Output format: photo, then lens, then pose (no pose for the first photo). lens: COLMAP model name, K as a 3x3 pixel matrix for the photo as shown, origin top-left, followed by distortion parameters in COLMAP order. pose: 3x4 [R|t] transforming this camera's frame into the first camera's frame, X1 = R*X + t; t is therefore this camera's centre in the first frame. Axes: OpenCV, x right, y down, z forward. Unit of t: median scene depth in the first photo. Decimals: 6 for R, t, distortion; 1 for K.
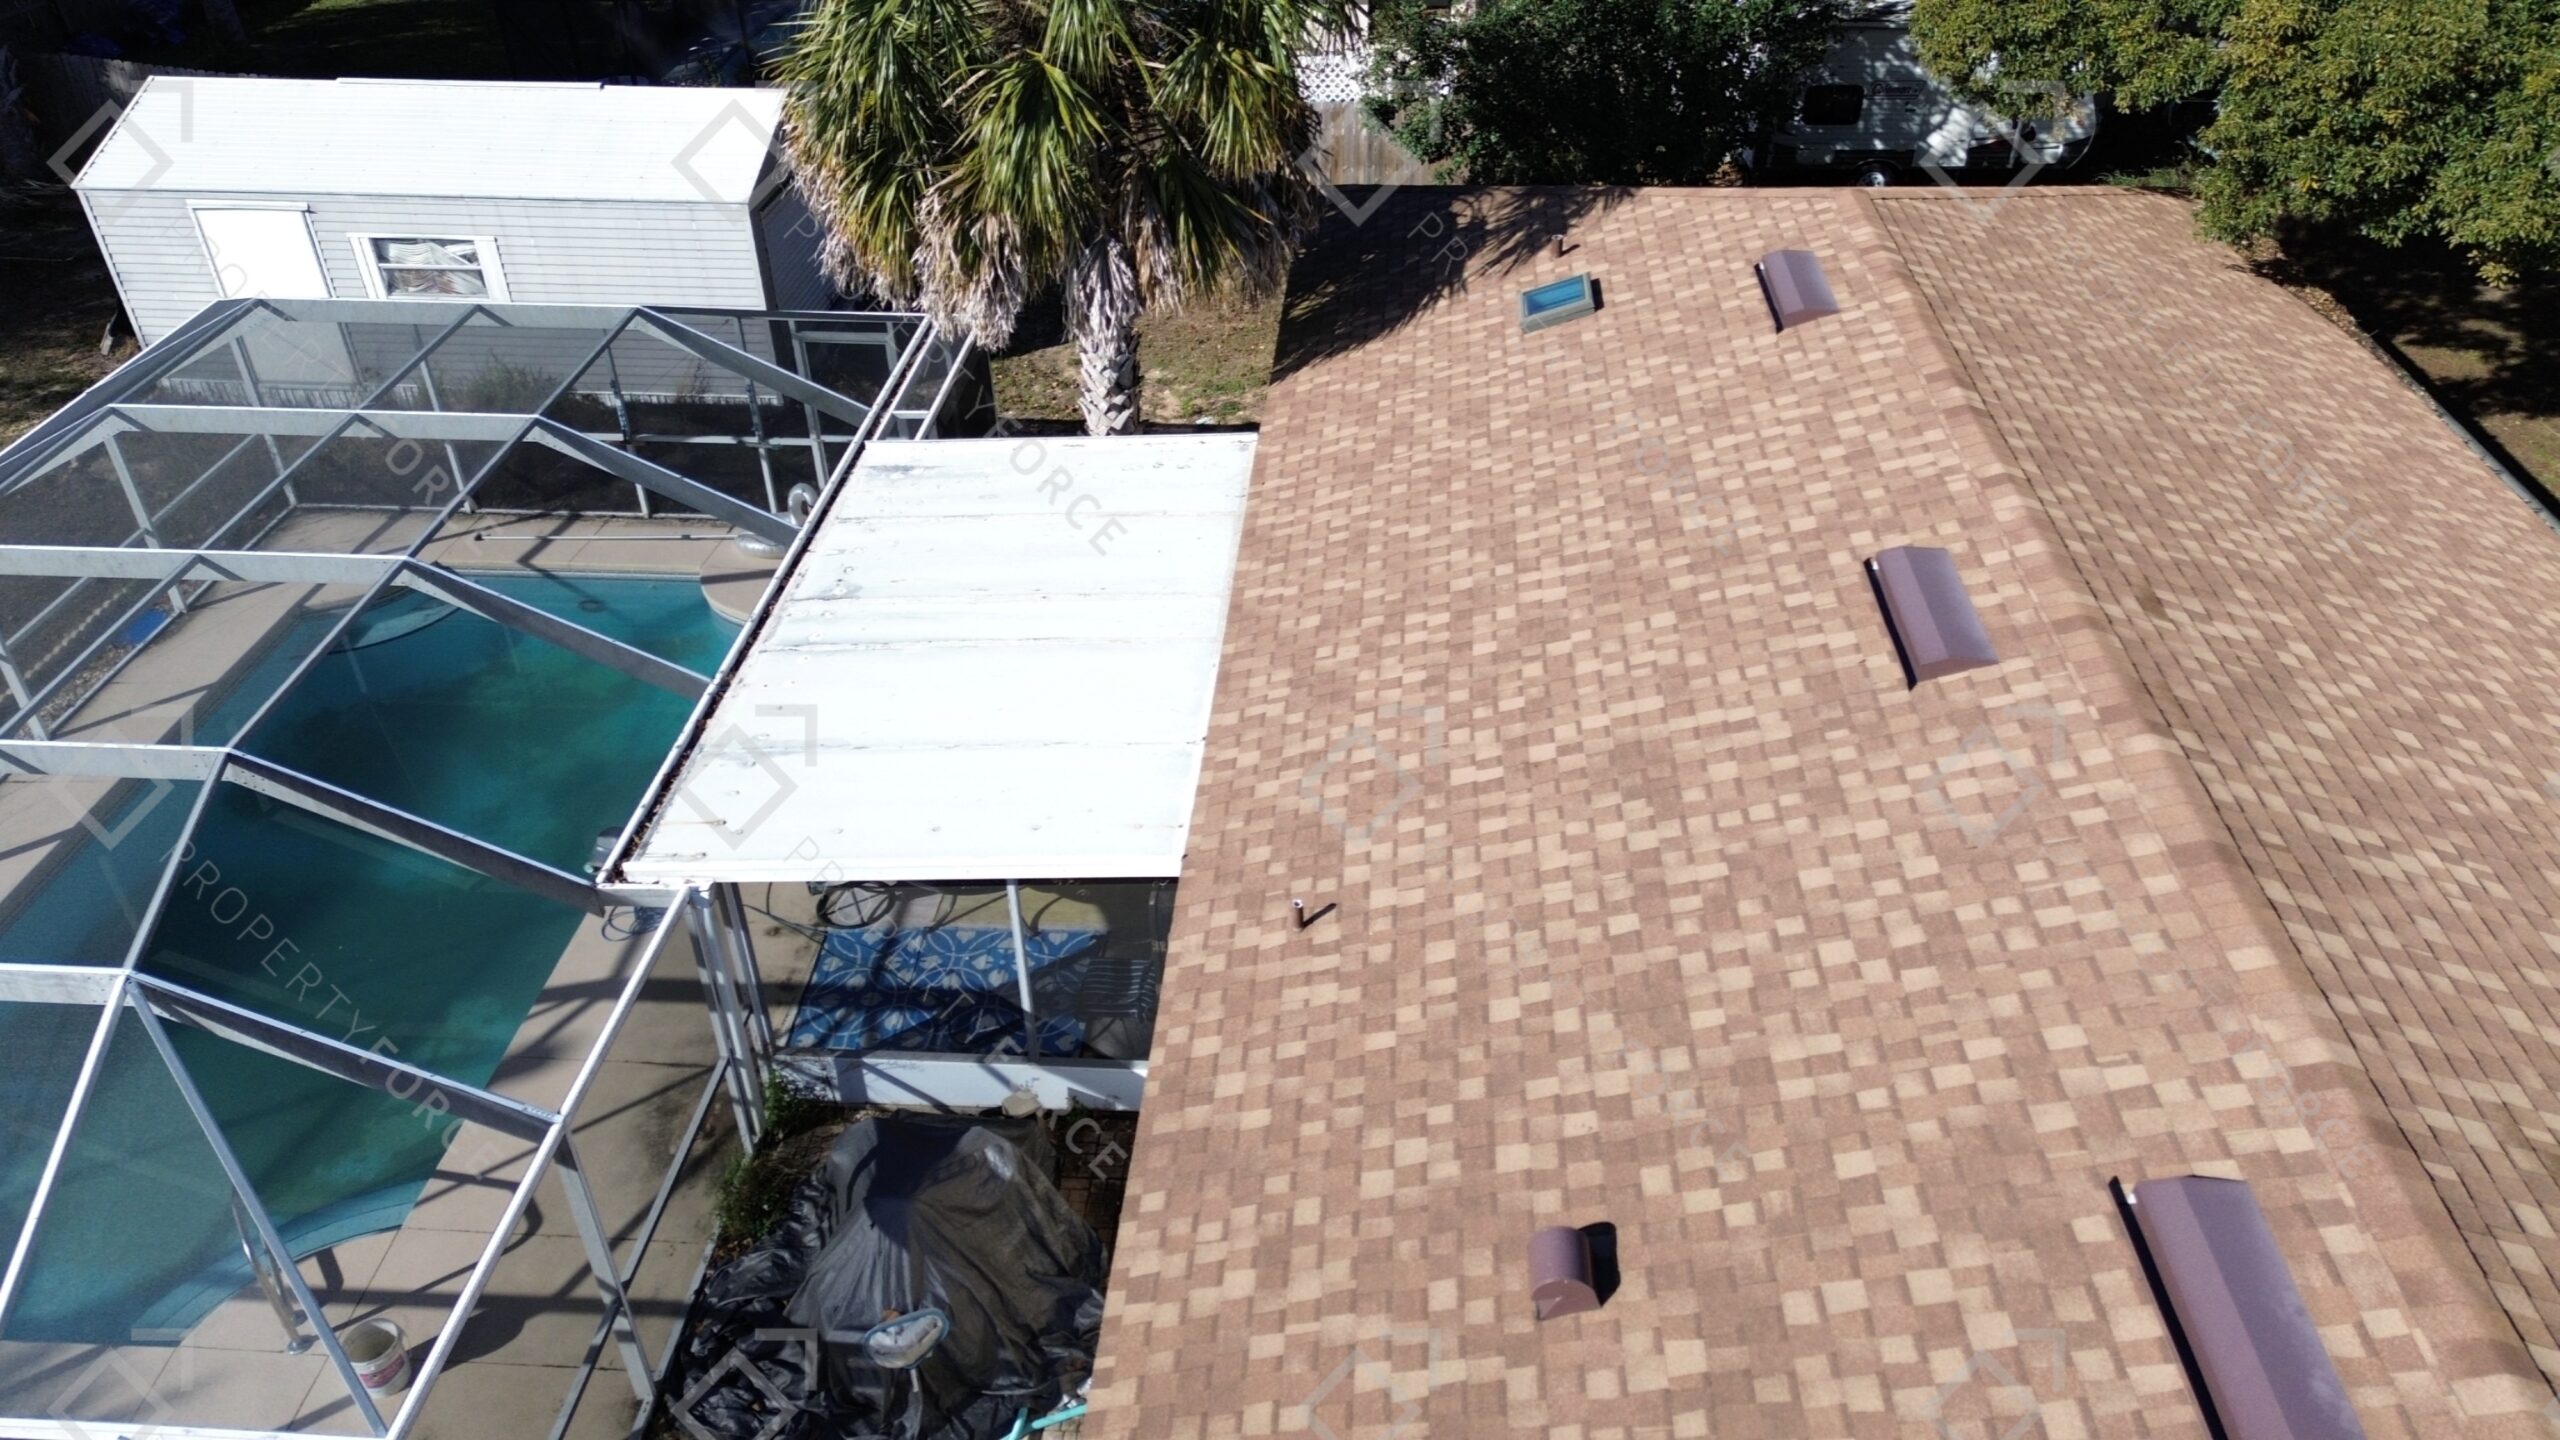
lens RADIAL K [[1815.7, 0, 1280.0], [0, 1815.7, 720.0], [0, 0, 1]] dist [0.084390, -0.075546]
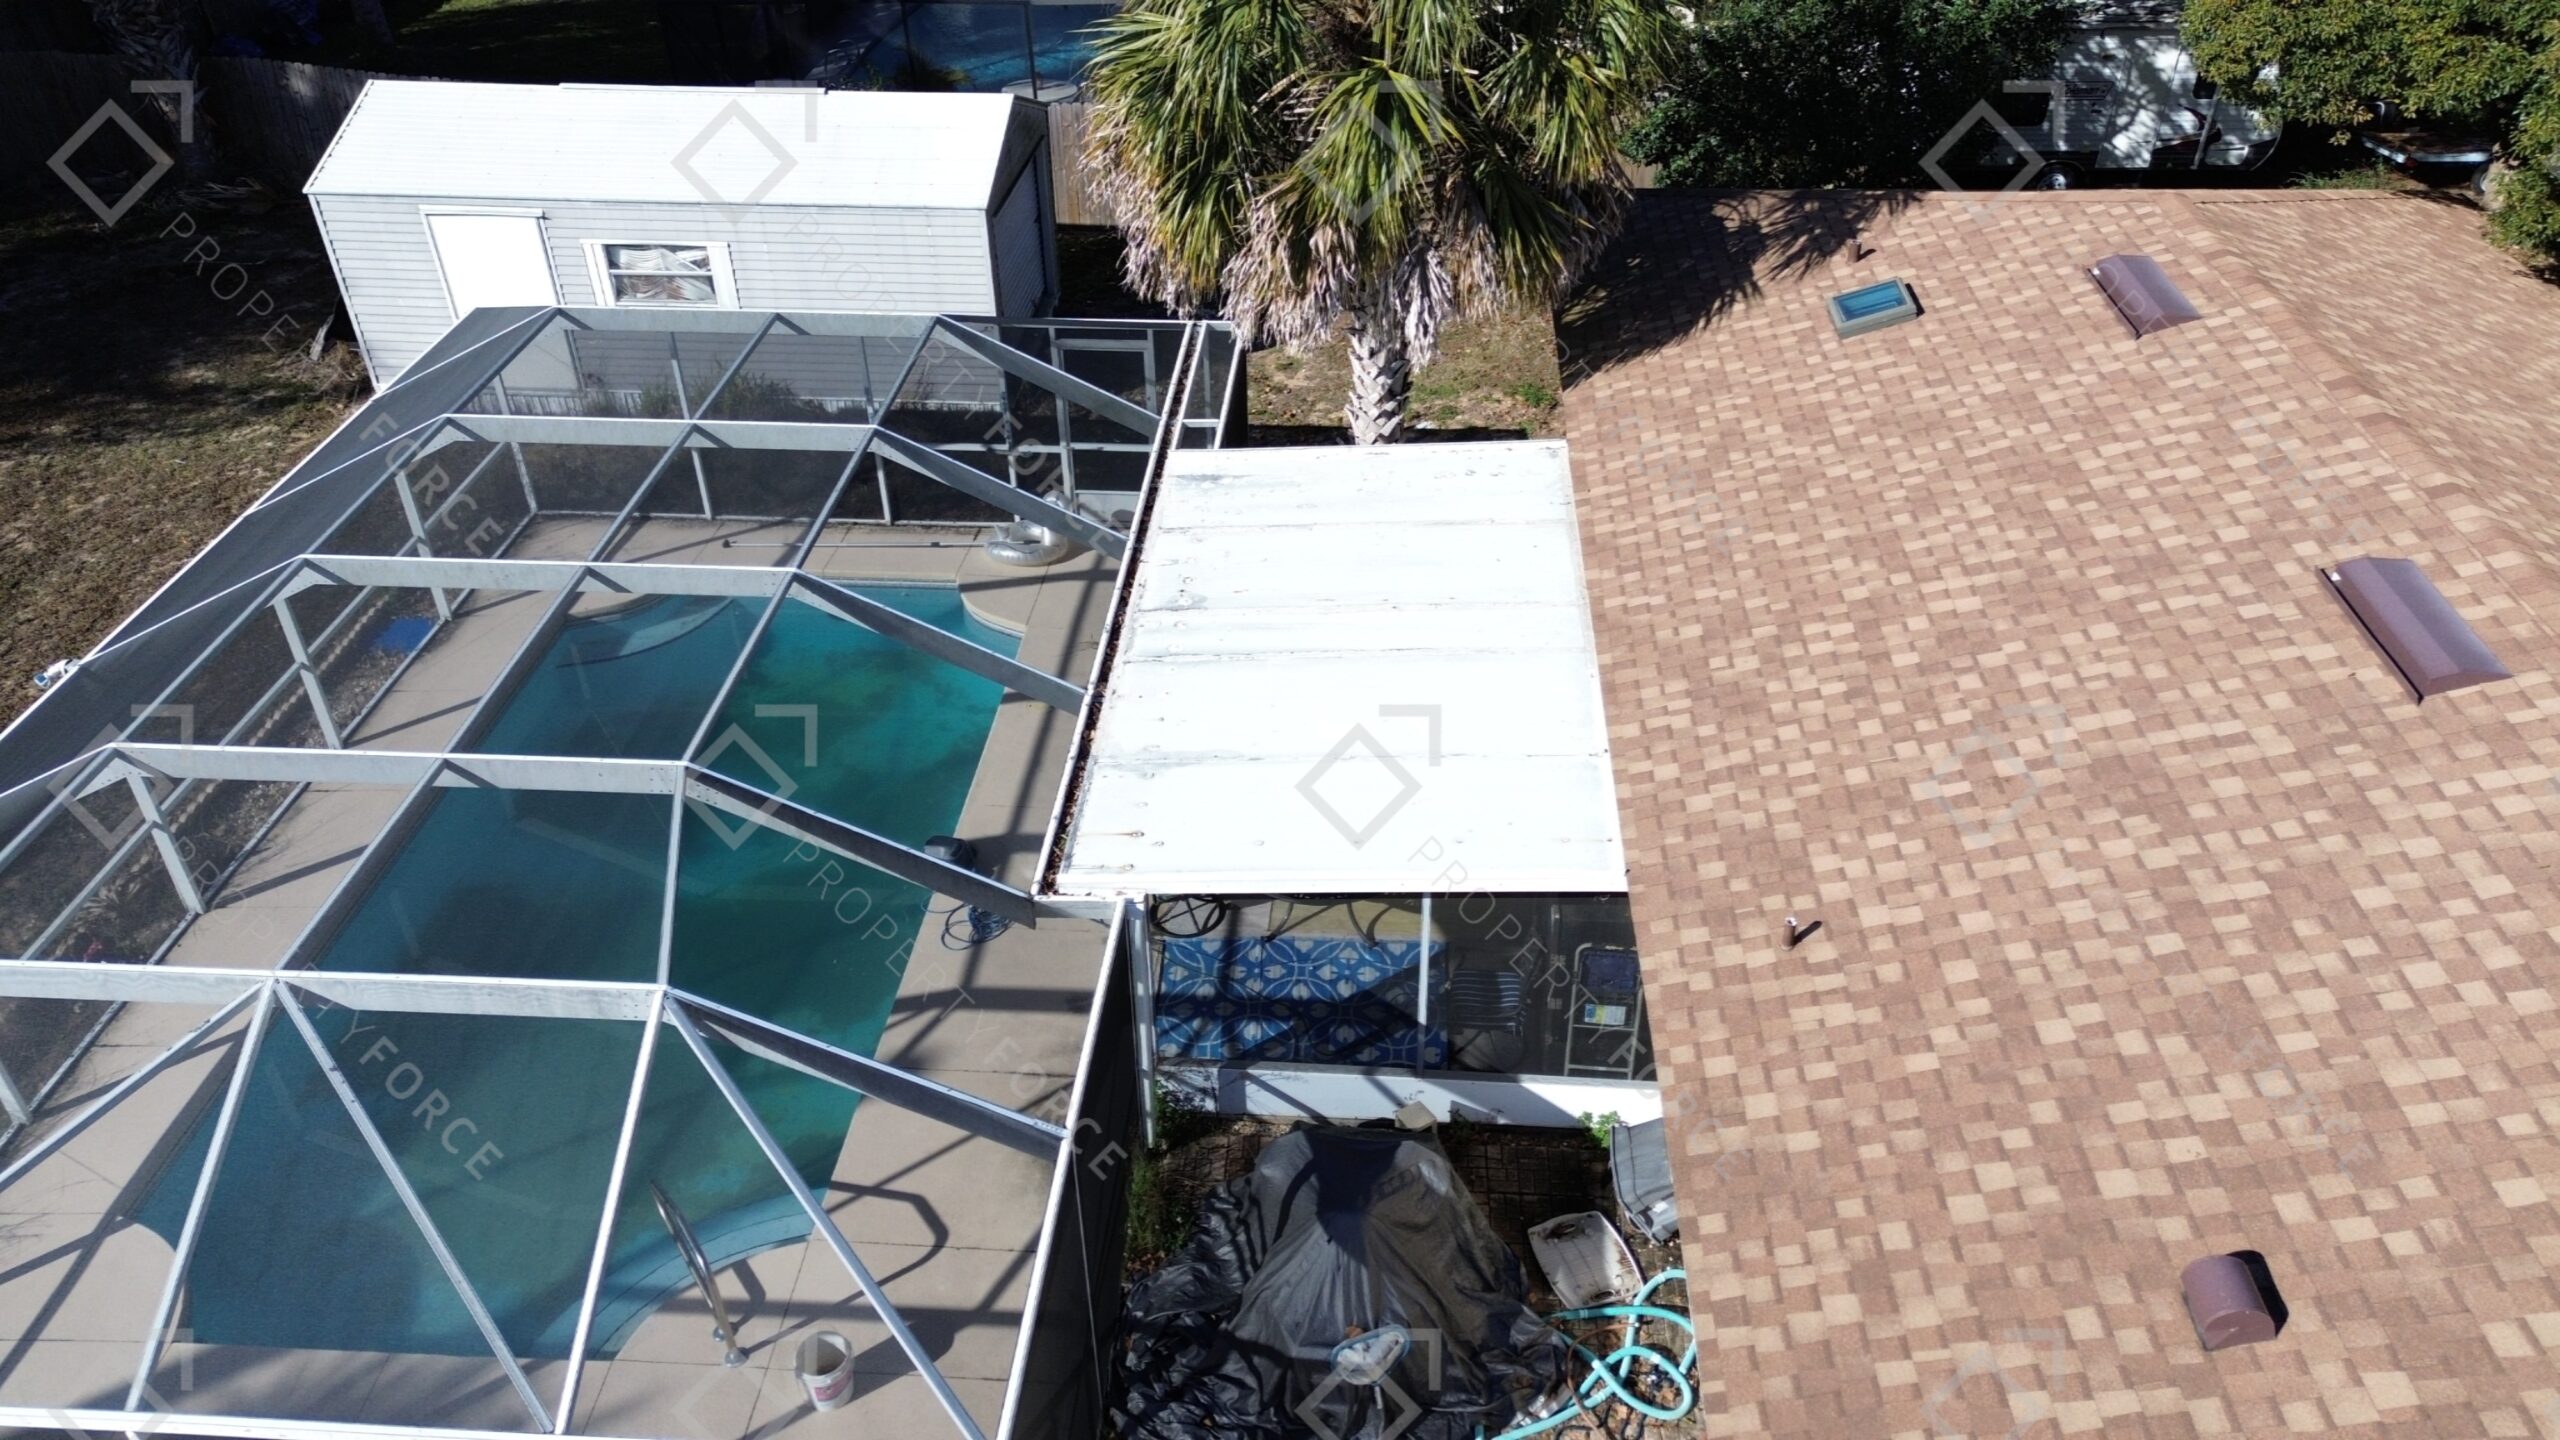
lens RADIAL K [[1819.2, 0, 1285.6], [0, 1819.2, 712.6], [0, 0, 1]] dist [0.087807, -0.079508]
pose [[0.999994, -0.000415, 0.003500, -0.219217], [0.000425, 0.999996, -0.002620, -0.007861], [-0.003499, 0.002621, 0.999990, 0.002118]]
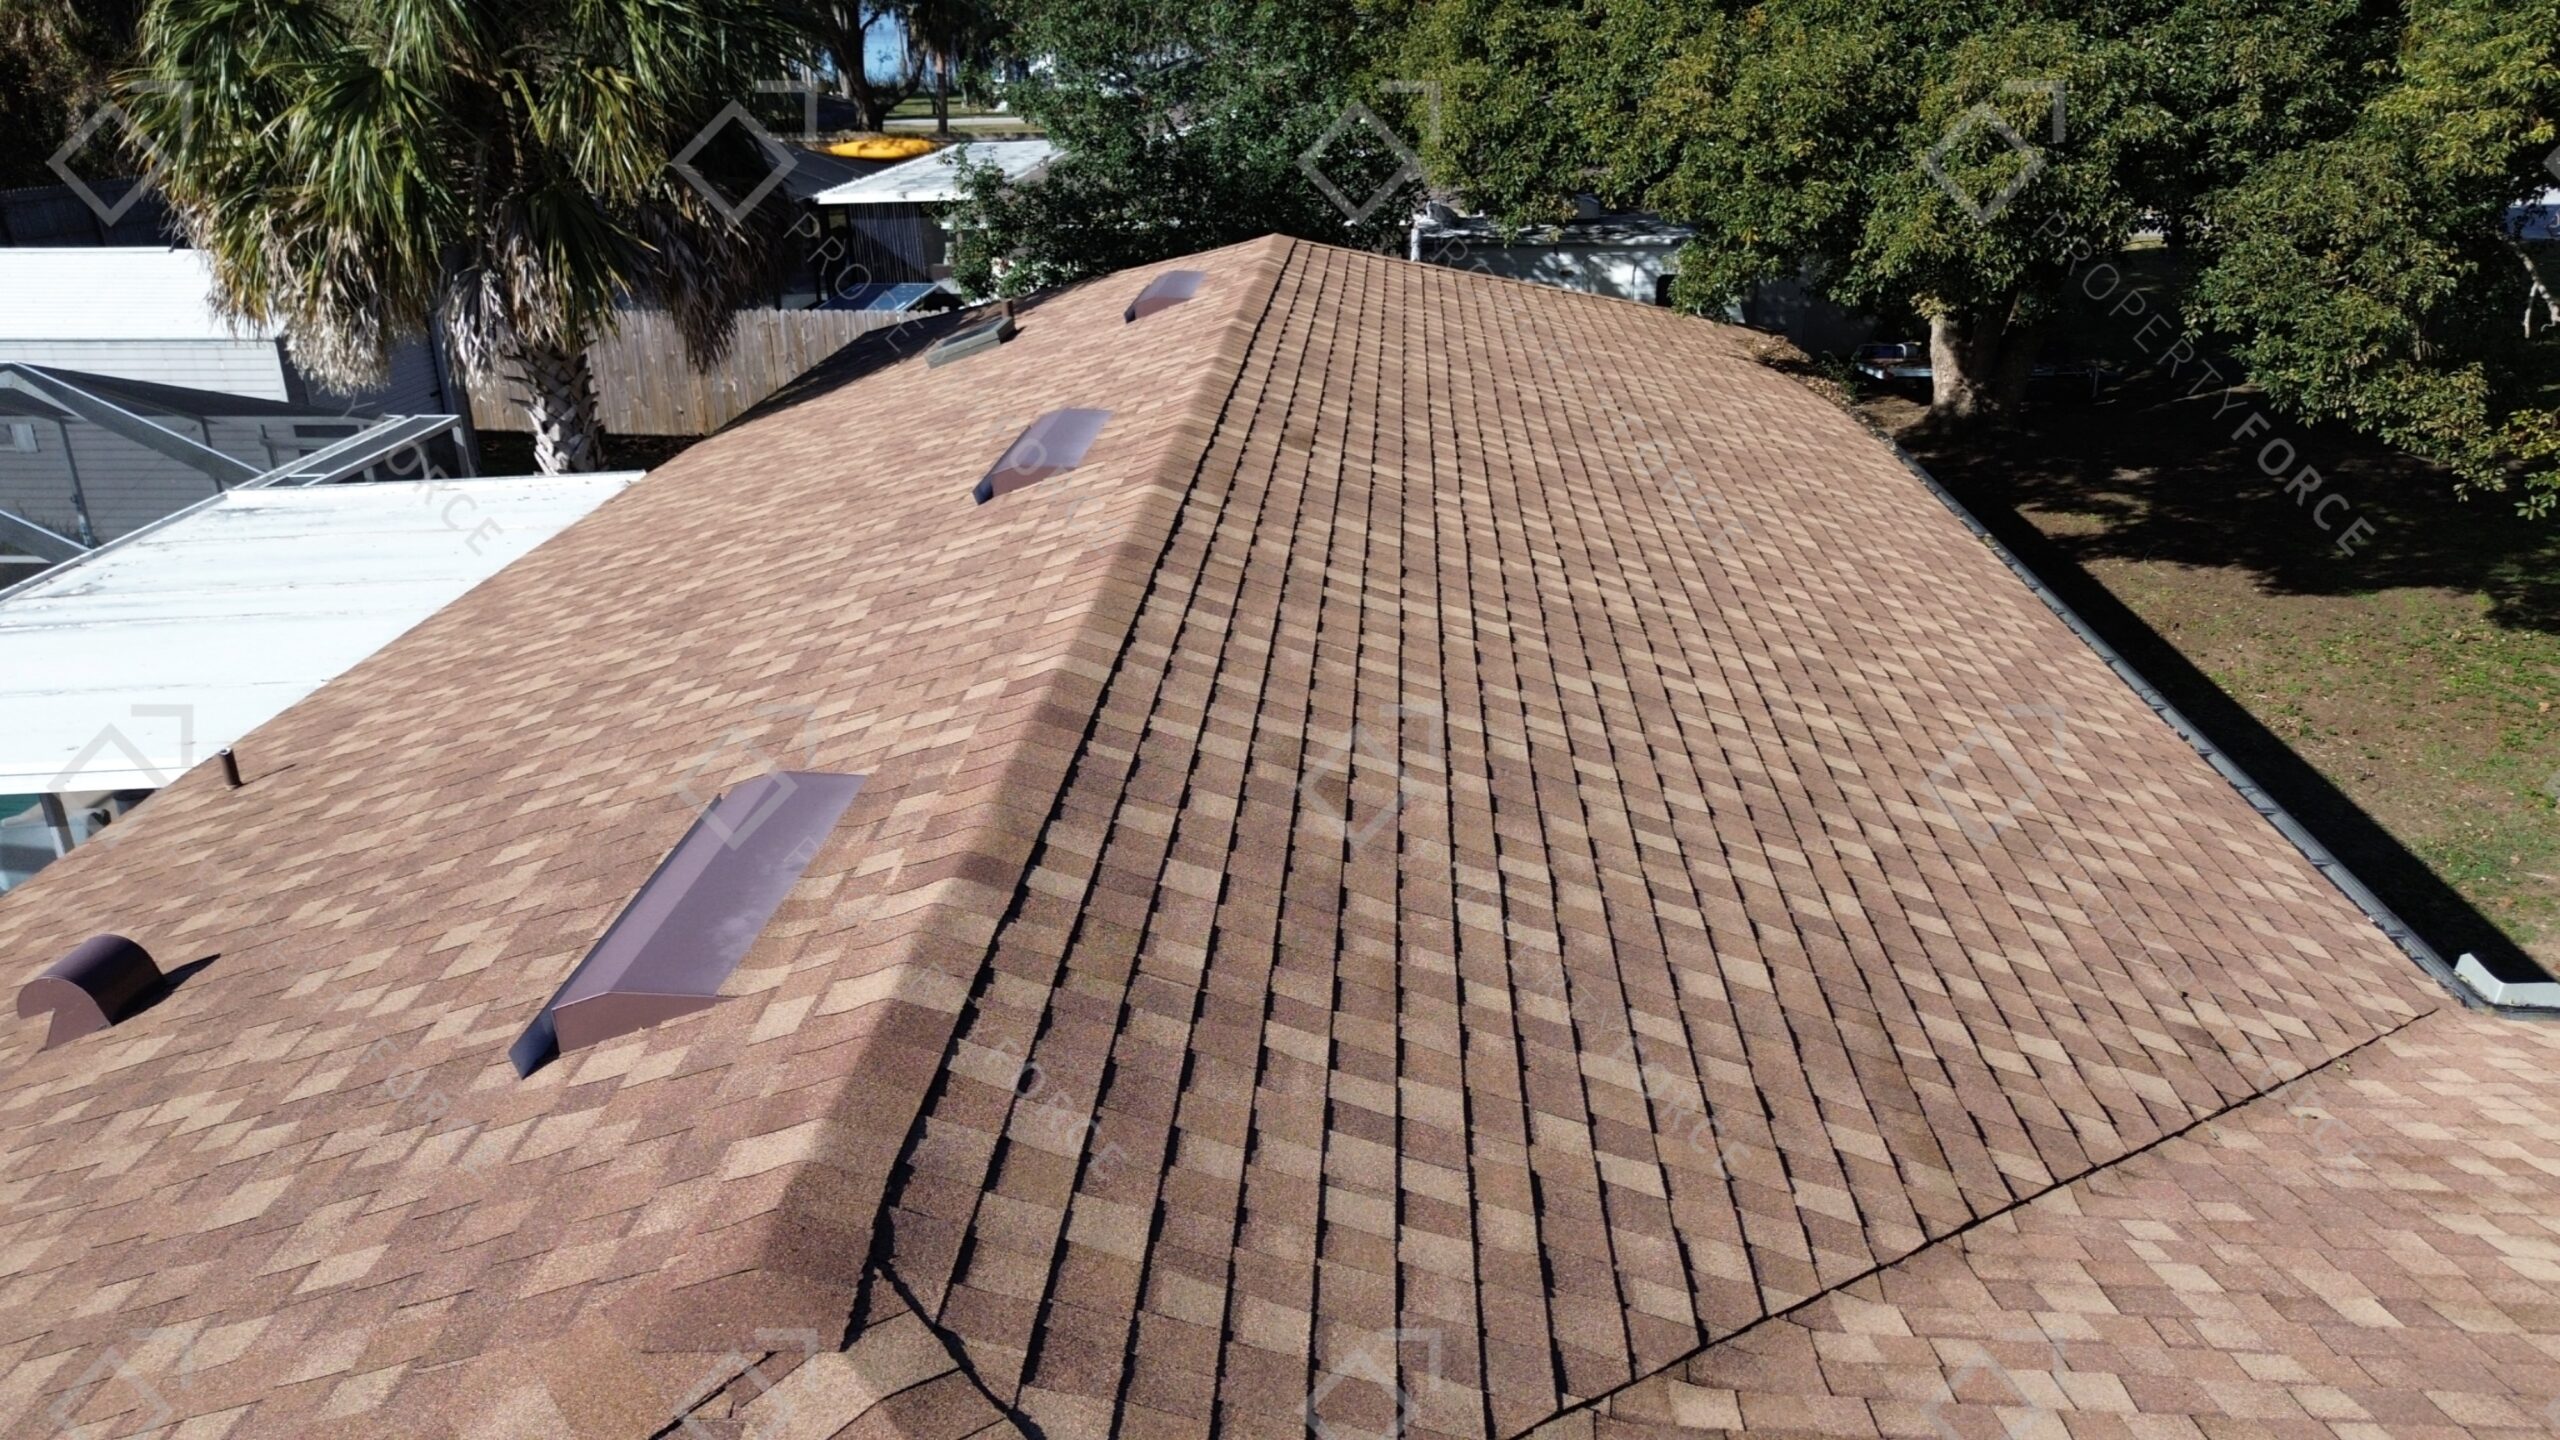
lens RADIAL K [[1815.7, 0, 1280.0], [0, 1815.7, 720.0], [0, 0, 1]] dist [0.084390, -0.075546]
pose [[0.999967, -0.005949, 0.005489, 0.391807], [0.007014, 0.975319, -0.220688, 0.224301], [-0.004041, 0.220720, 0.975329, 0.148411]]
